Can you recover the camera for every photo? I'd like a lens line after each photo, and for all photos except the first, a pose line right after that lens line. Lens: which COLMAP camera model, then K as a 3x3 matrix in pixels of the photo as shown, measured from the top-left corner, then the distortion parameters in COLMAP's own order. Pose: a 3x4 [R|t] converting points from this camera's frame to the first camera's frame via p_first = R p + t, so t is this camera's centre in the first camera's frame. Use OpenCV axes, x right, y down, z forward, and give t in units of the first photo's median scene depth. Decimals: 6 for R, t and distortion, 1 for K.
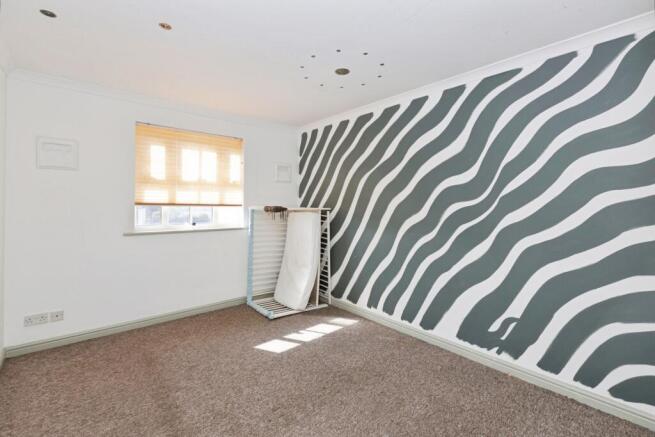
lens RADIAL K [[303.8, 0, 324.5], [0, 303.8, 207.9], [0, 0, 1]] dist [0.001133, -0.000138]
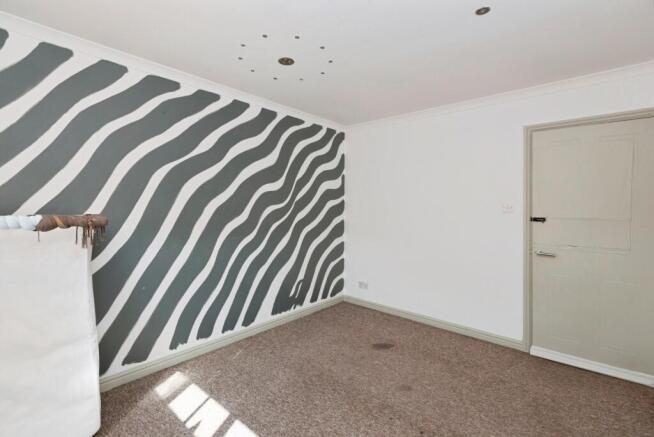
lens RADIAL K [[303.3, 0, 324.0], [0, 303.3, 207.9], [0, 0, 1]] dist [0.001133, -0.000138]
pose [[-0.146674, -0.010062, 0.989134, -0.747554], [0.007600, 0.999907, 0.011298, -0.018100], [-0.989156, 0.009174, -0.146584, 0.898119]]
